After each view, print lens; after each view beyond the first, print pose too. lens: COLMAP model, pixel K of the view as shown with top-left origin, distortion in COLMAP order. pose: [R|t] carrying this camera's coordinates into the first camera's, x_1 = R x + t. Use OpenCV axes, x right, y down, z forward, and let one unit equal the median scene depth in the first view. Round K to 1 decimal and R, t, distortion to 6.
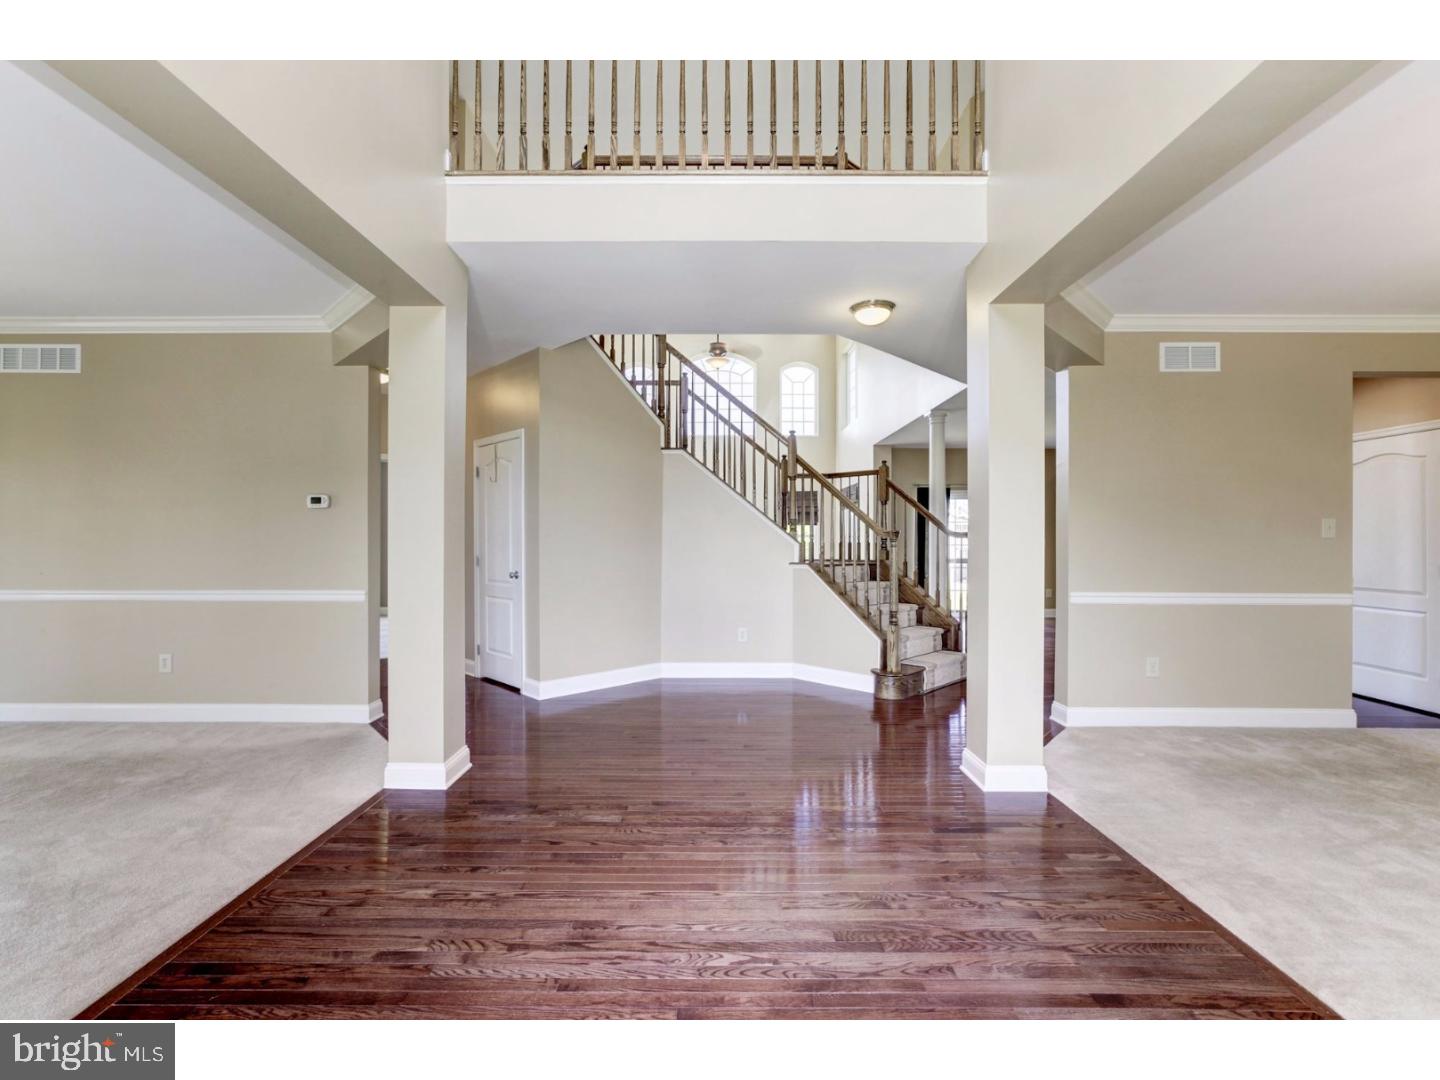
lens RADIAL K [[651.8, 0, 710.9], [0, 651.8, 538.3], [0, 0, 1]] dist [-0.010720, 0.004046]
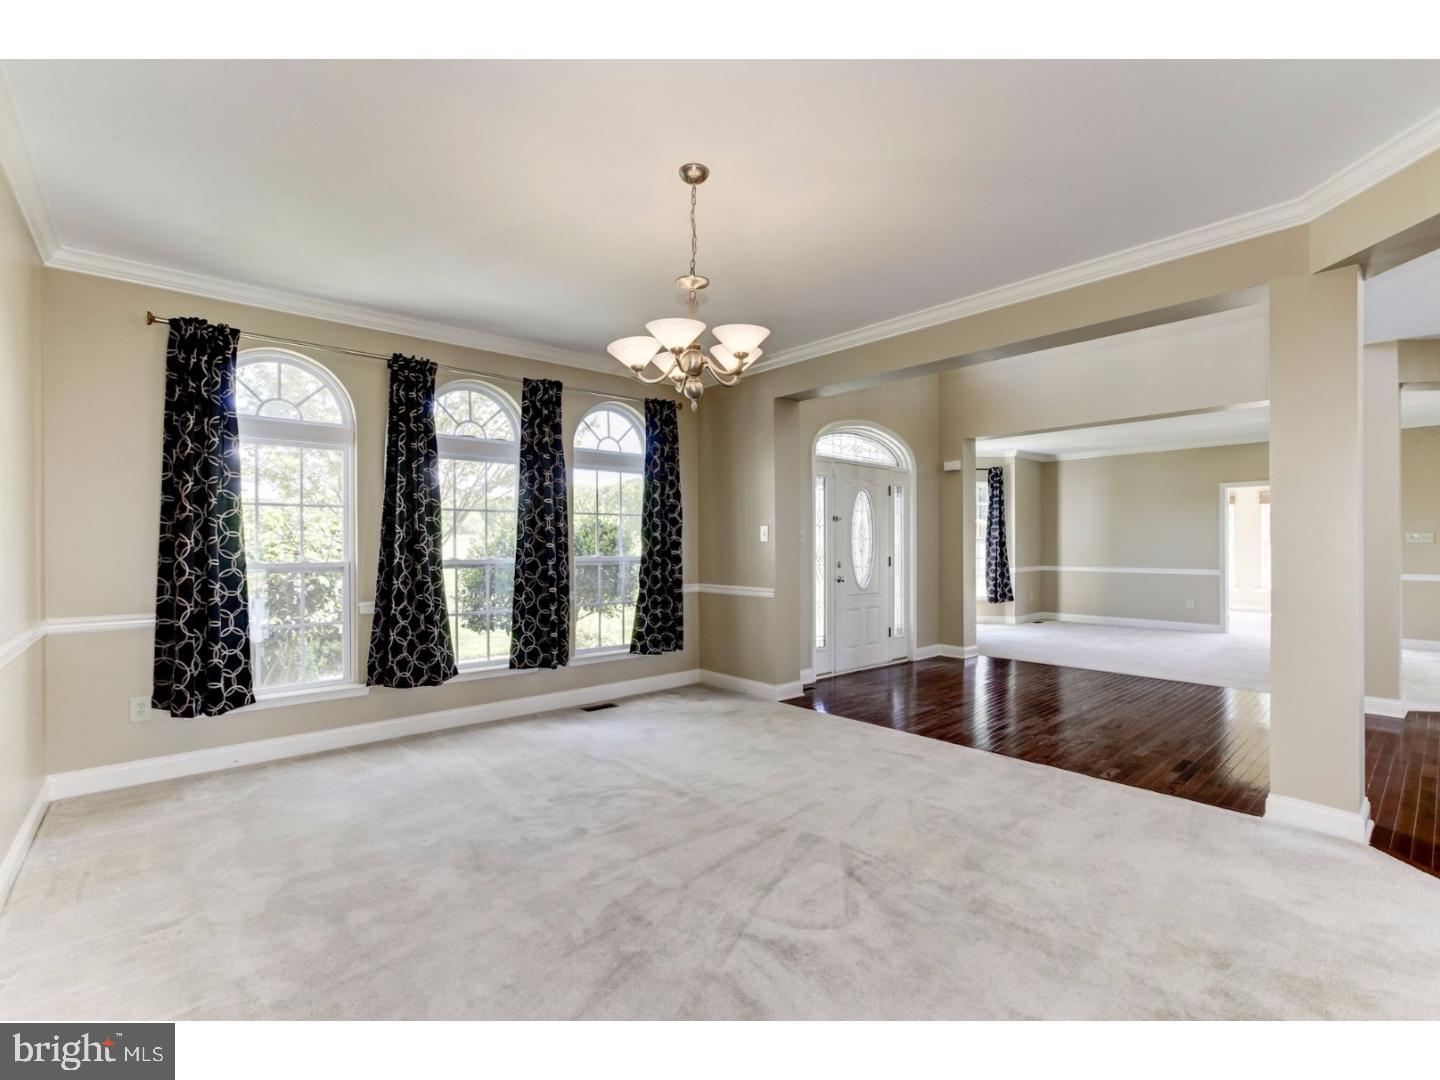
lens RADIAL K [[651.8, 0, 713.5], [0, 651.8, 544.0], [0, 0, 1]] dist [-0.010720, 0.004046]
pose [[-0.752271, -0.006091, -0.658825, 2.225379], [-0.000463, 0.999962, -0.008715, 0.026905], [0.658853, -0.006251, -0.752245, 1.558270]]
